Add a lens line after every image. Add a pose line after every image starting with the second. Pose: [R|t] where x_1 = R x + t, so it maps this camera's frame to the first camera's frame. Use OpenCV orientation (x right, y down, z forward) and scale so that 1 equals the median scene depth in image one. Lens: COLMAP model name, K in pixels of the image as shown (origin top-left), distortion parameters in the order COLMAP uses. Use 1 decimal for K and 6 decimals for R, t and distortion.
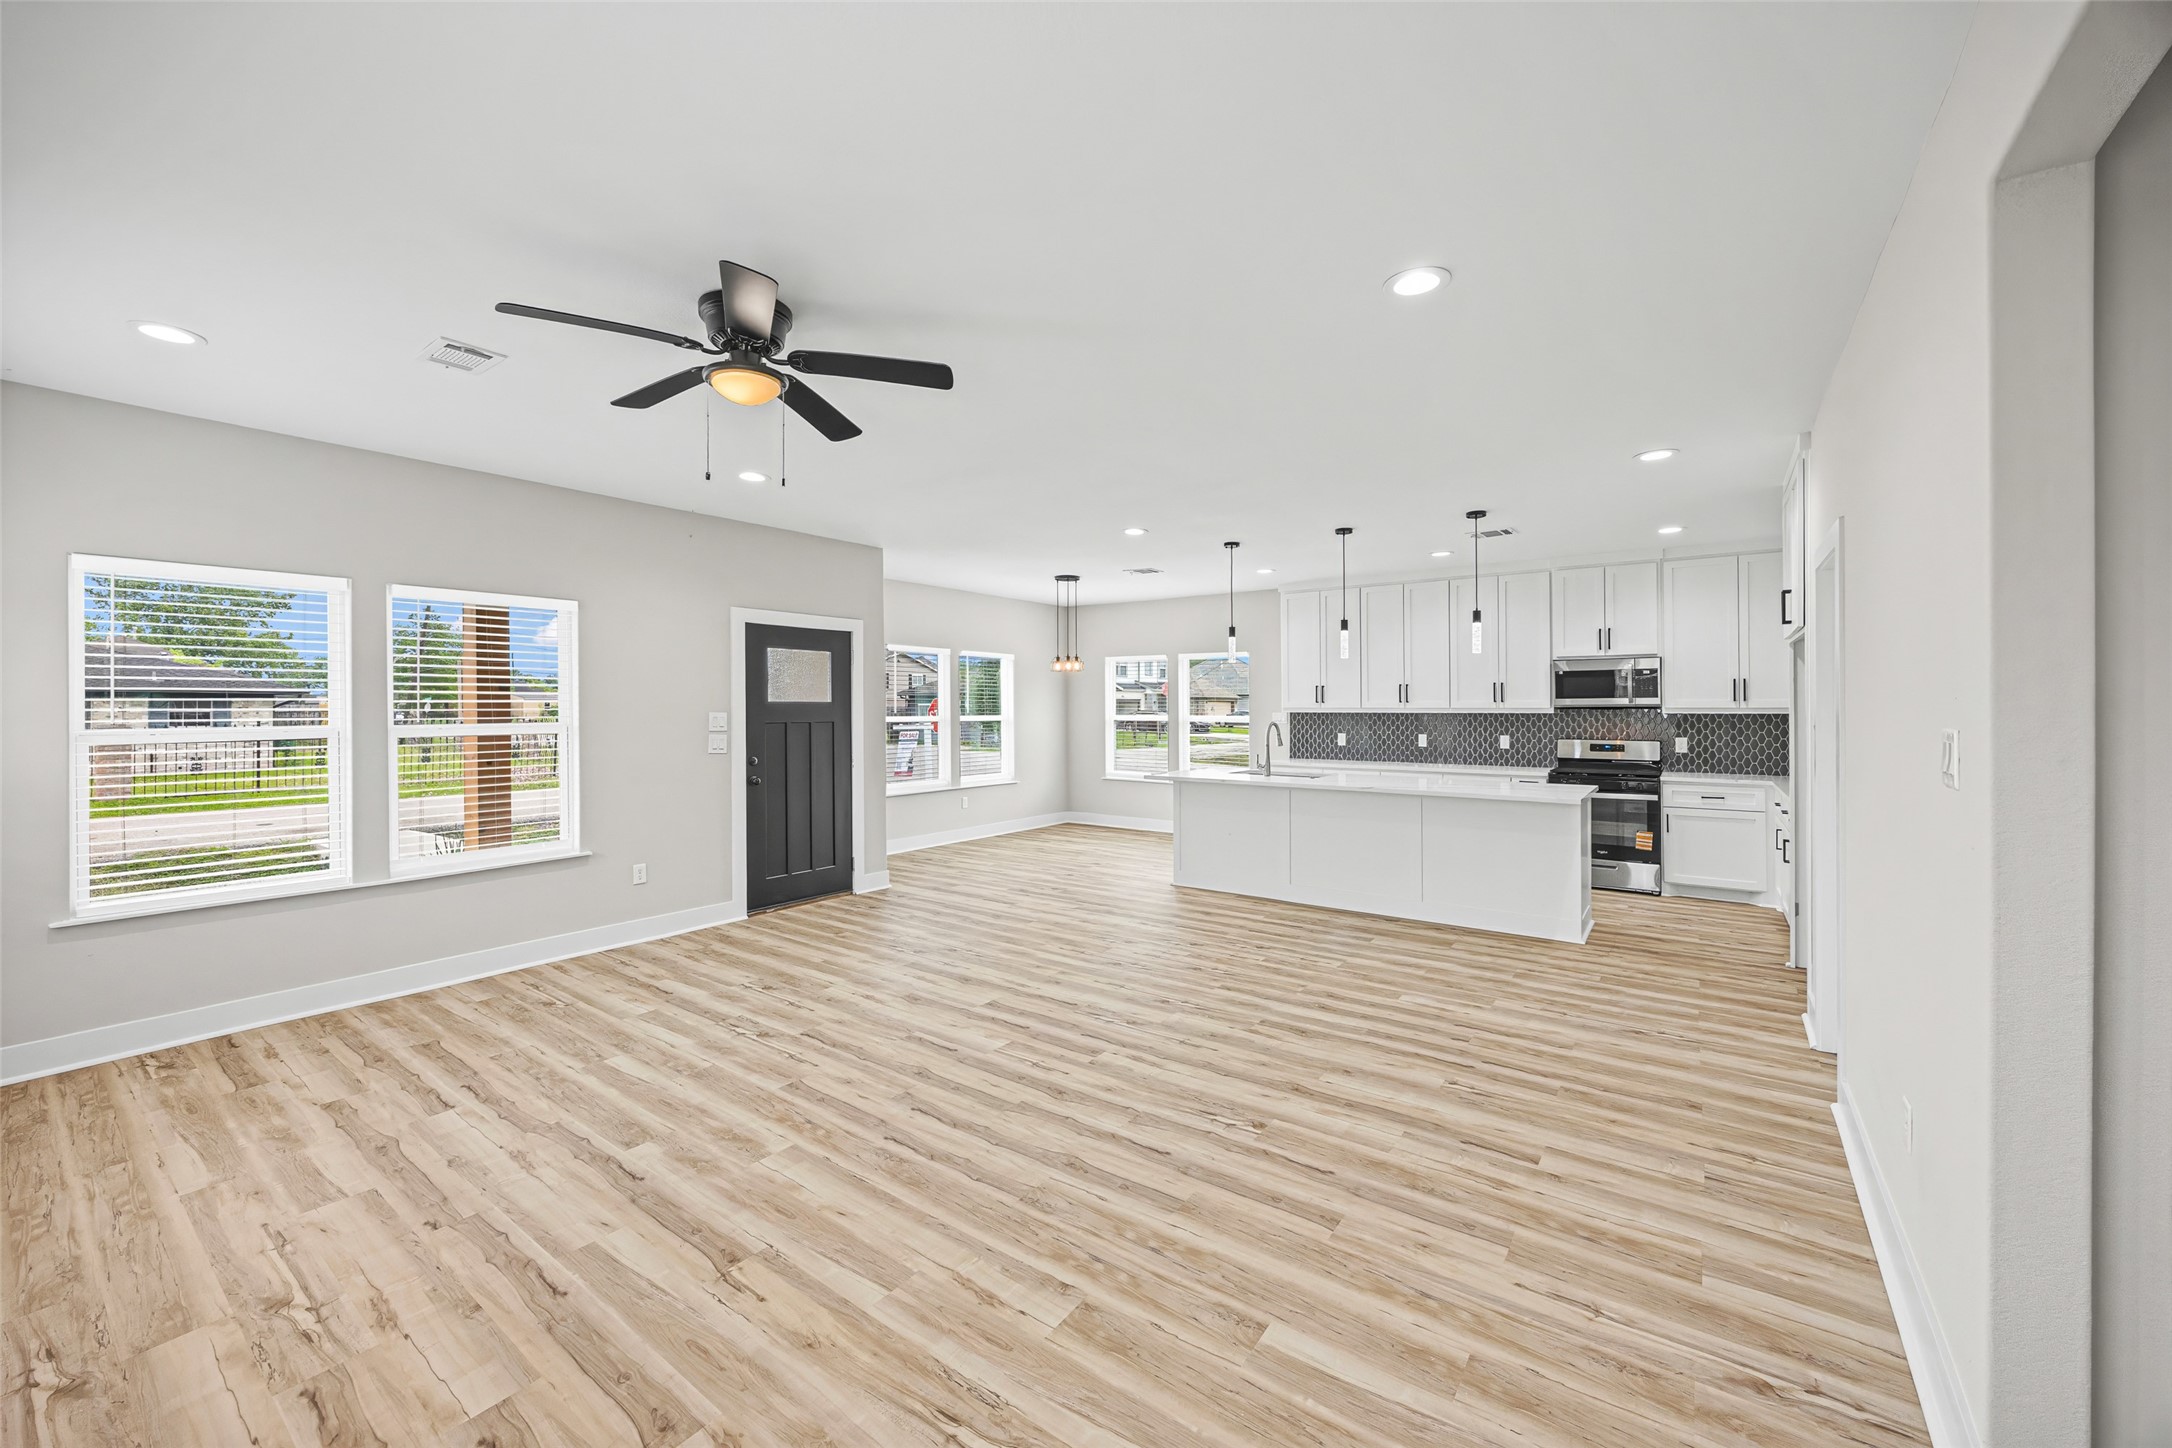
lens RADIAL K [[828.9, 0, 1087.0], [0, 828.9, 708.0], [0, 0, 1]] dist [-0.003740, 0.001060]
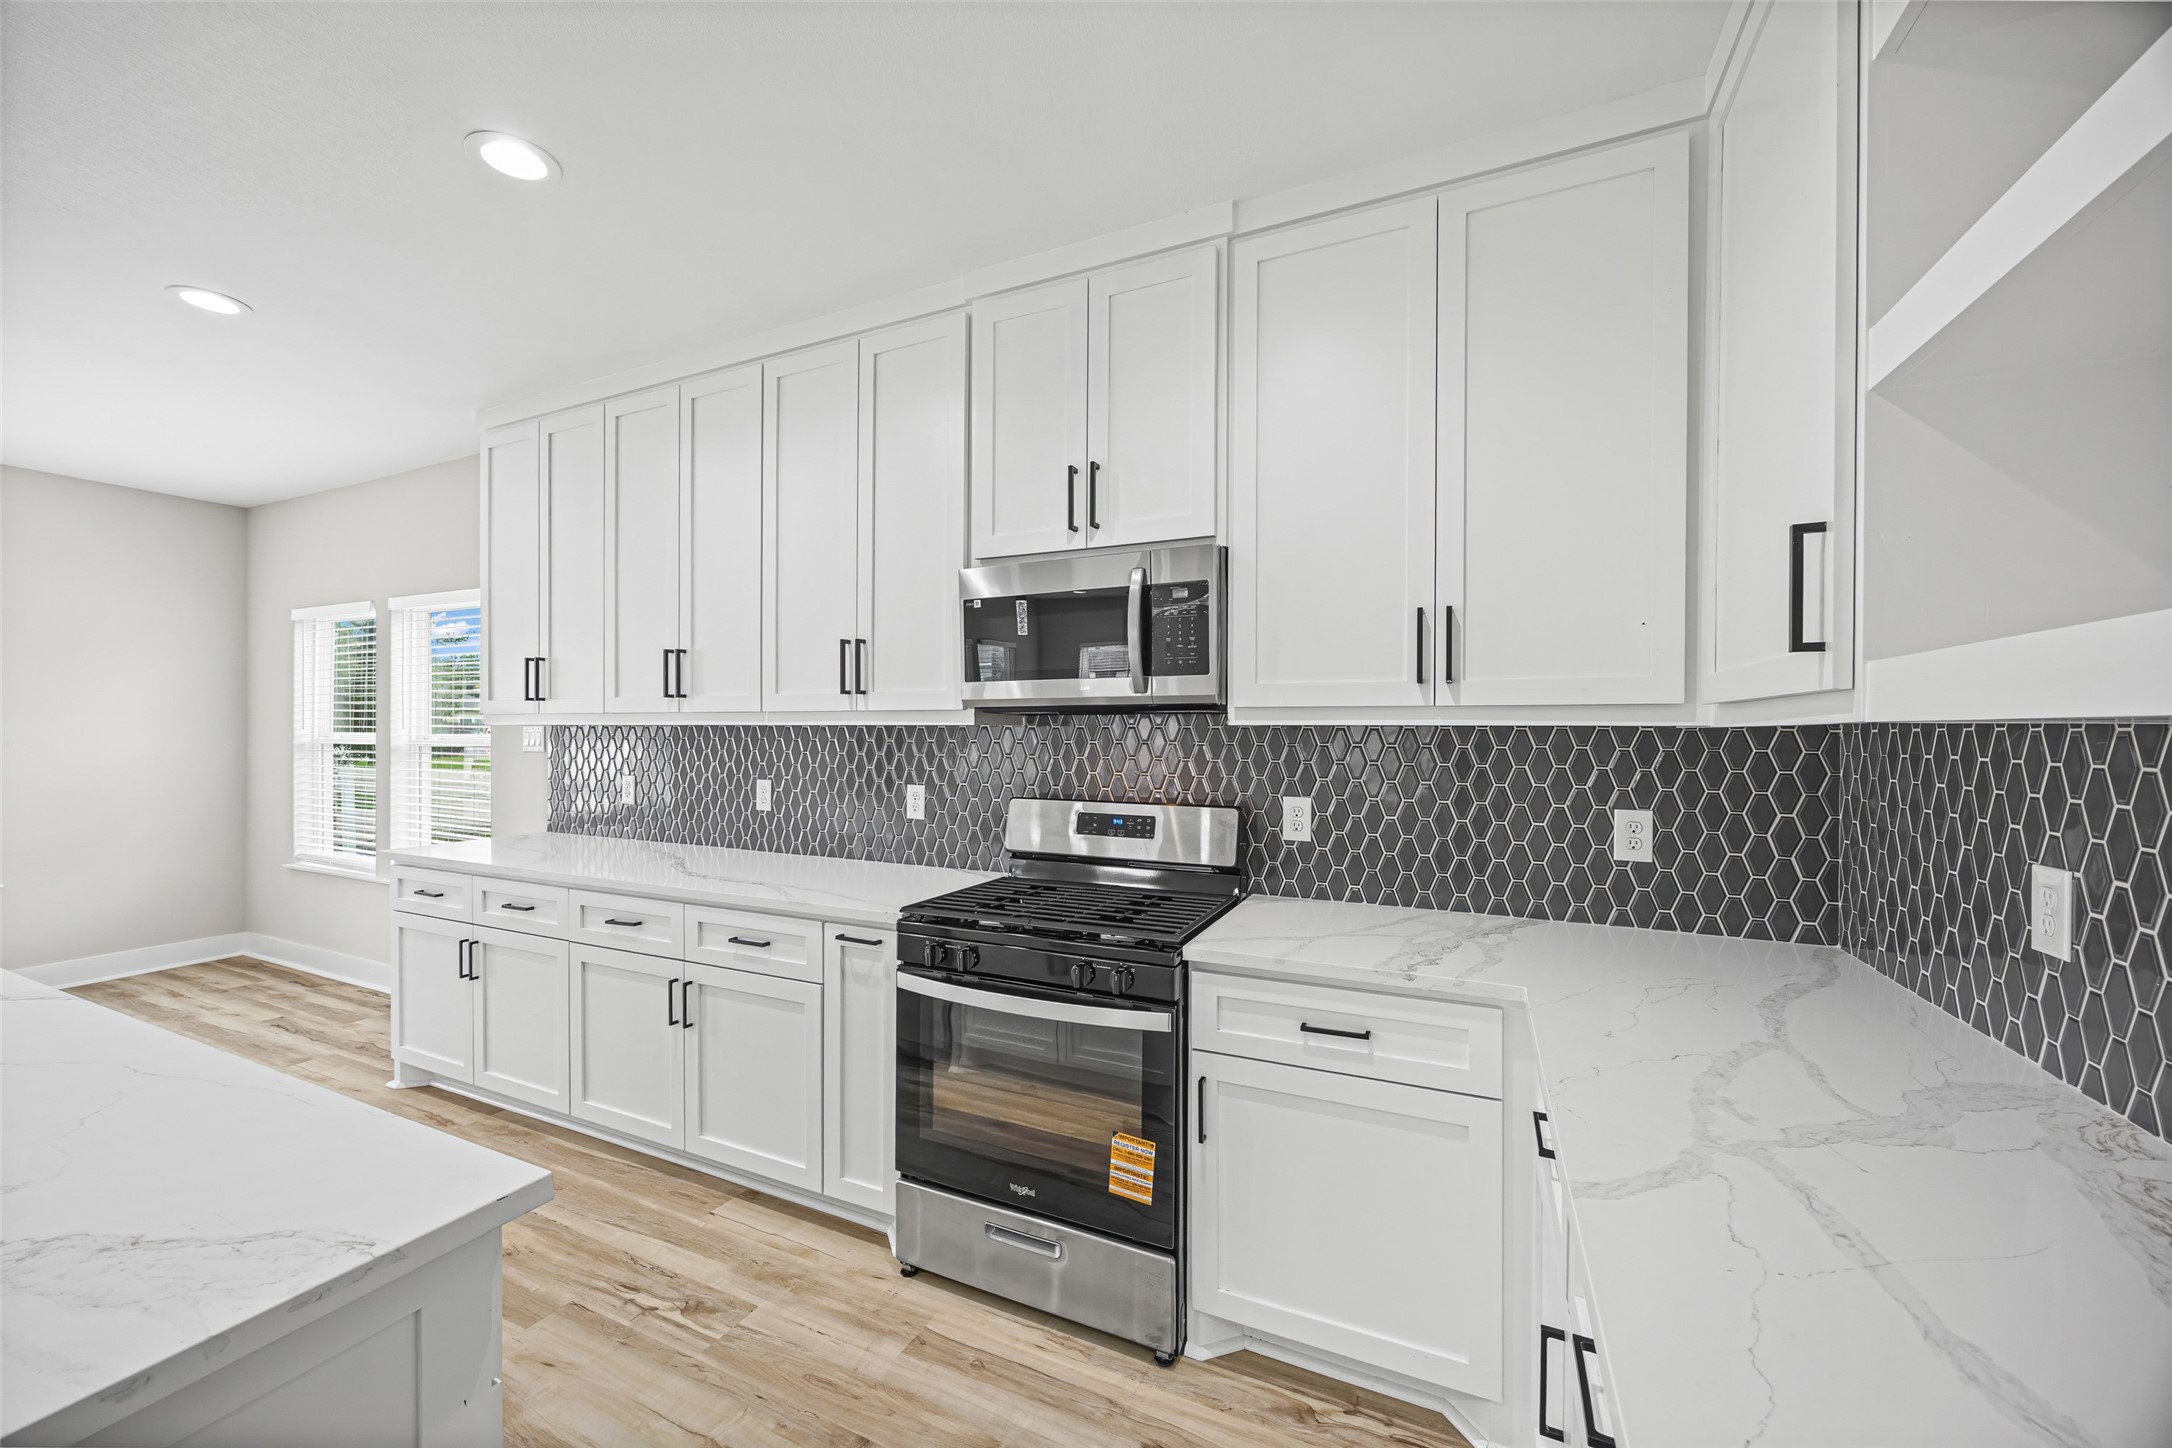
lens RADIAL K [[817.7, 0, 1087.3], [0, 817.7, 736.6], [0, 0, 1]] dist [-0.005238, -0.000117]
pose [[0.980192, 0.002142, 0.198036, 0.920989], [-0.004100, 0.999947, 0.009477, 0.012441], [-0.198005, -0.010101, 0.980149, 1.115206]]
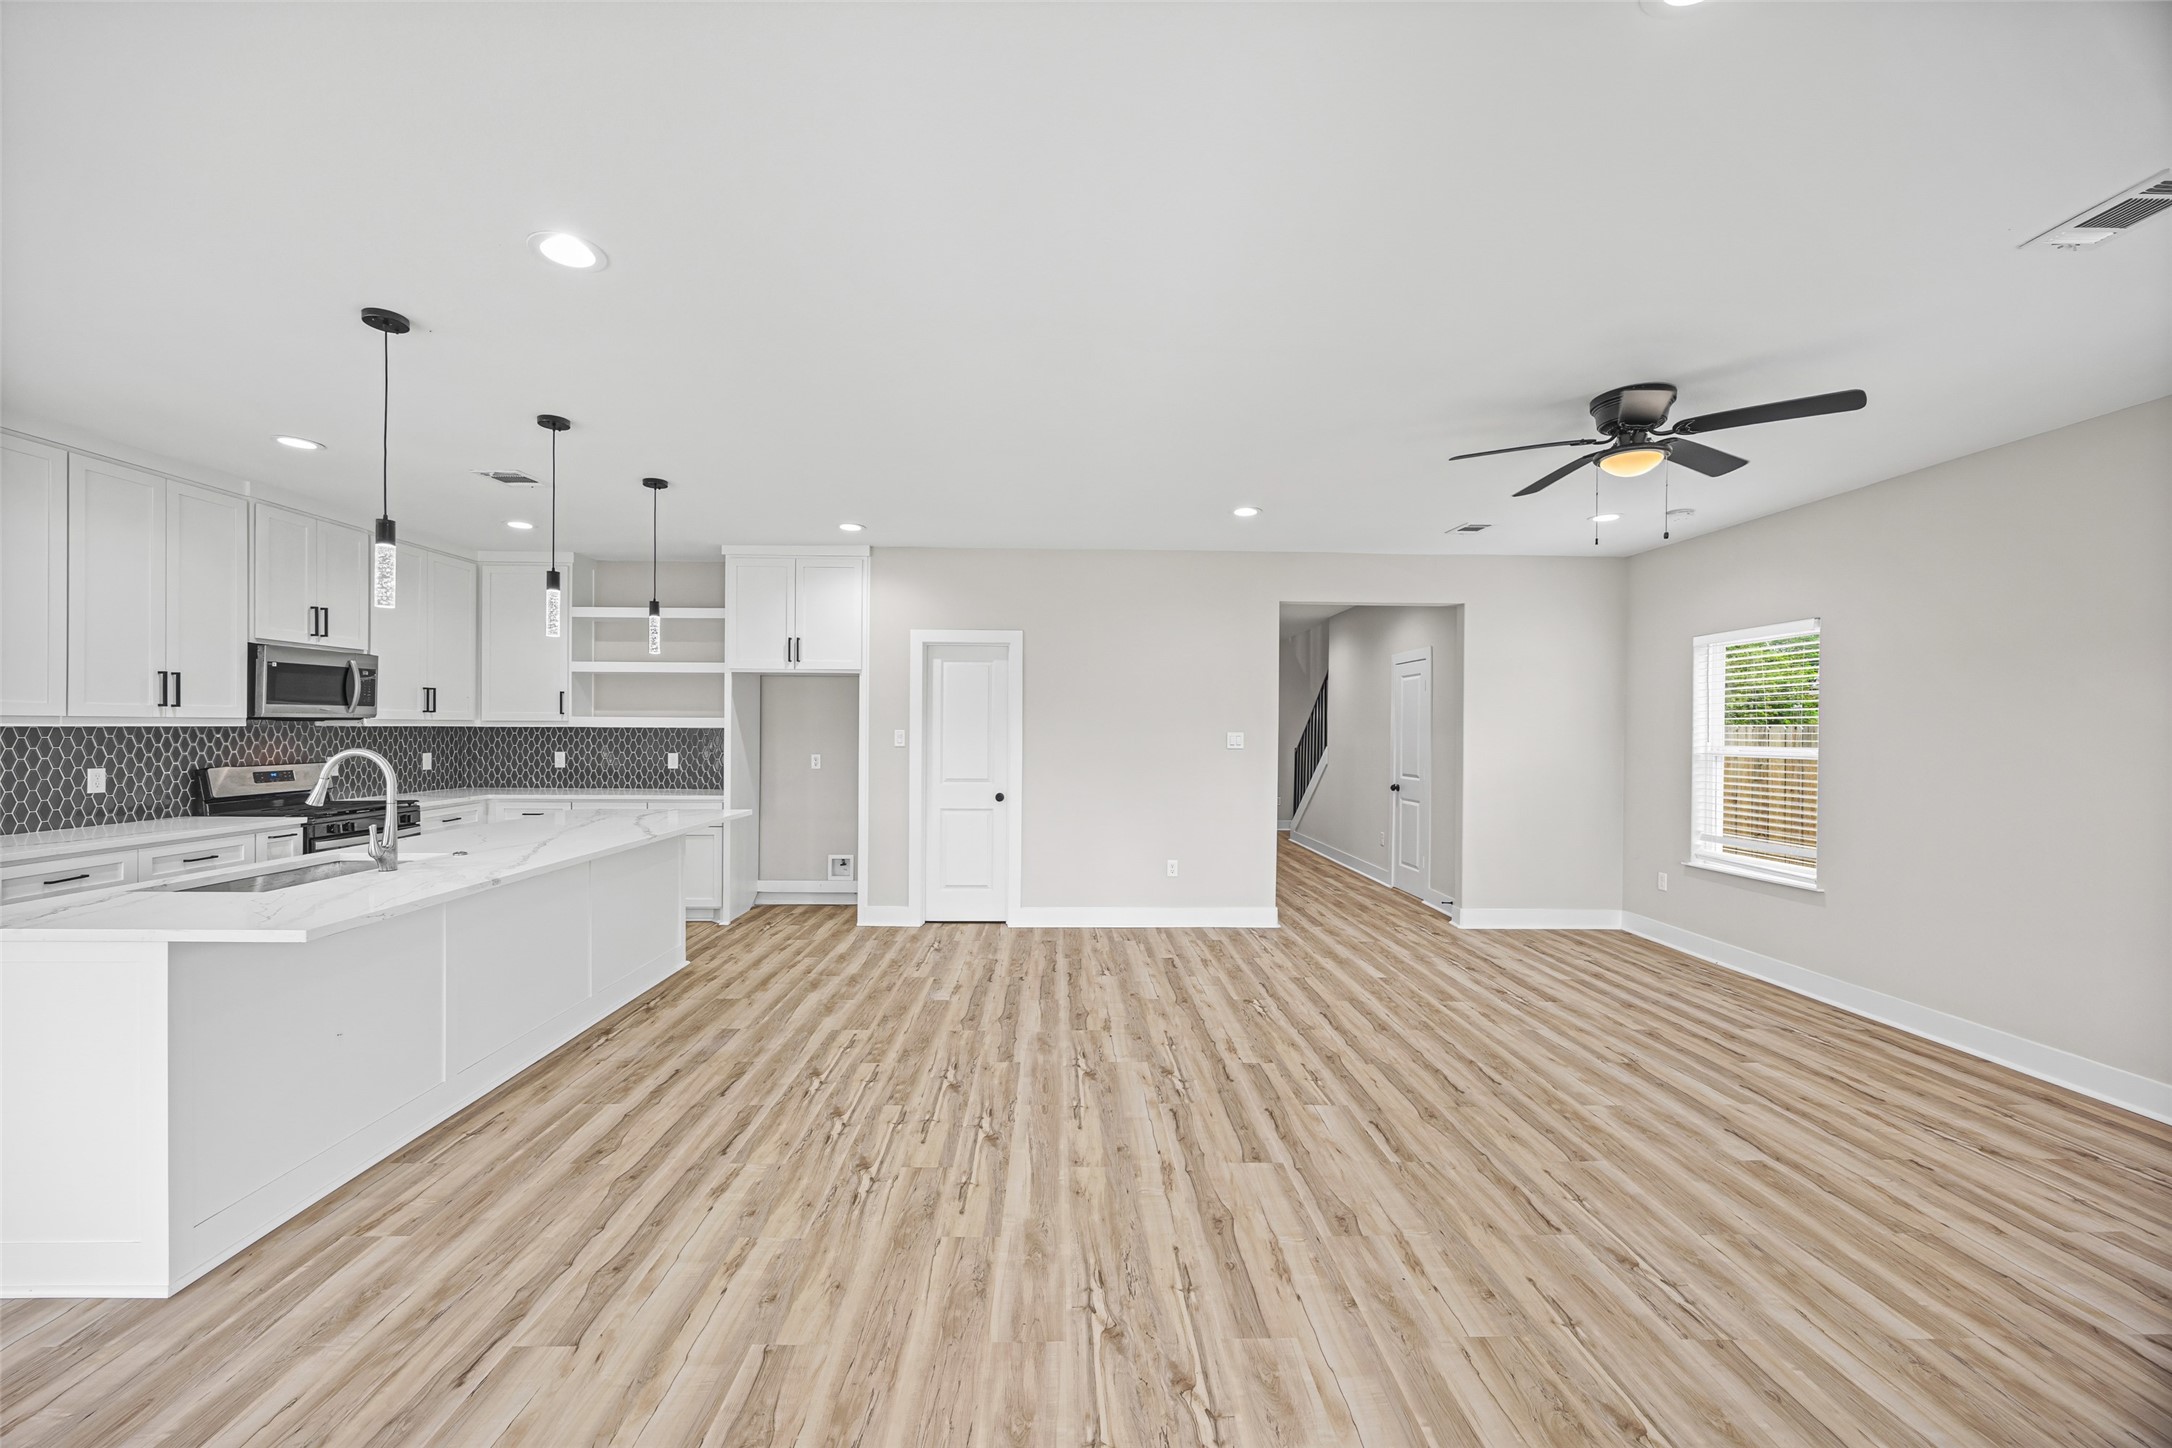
lens RADIAL K [[828.9, 0, 1078.4], [0, 828.9, 732.5], [0, 0, 1]] dist [-0.003740, 0.001060]
pose [[-0.609620, -0.009766, 0.792634, -0.551105], [-0.007717, 0.999950, 0.006386, 0.003161], [-0.792657, -0.002224, -0.609664, 1.494942]]
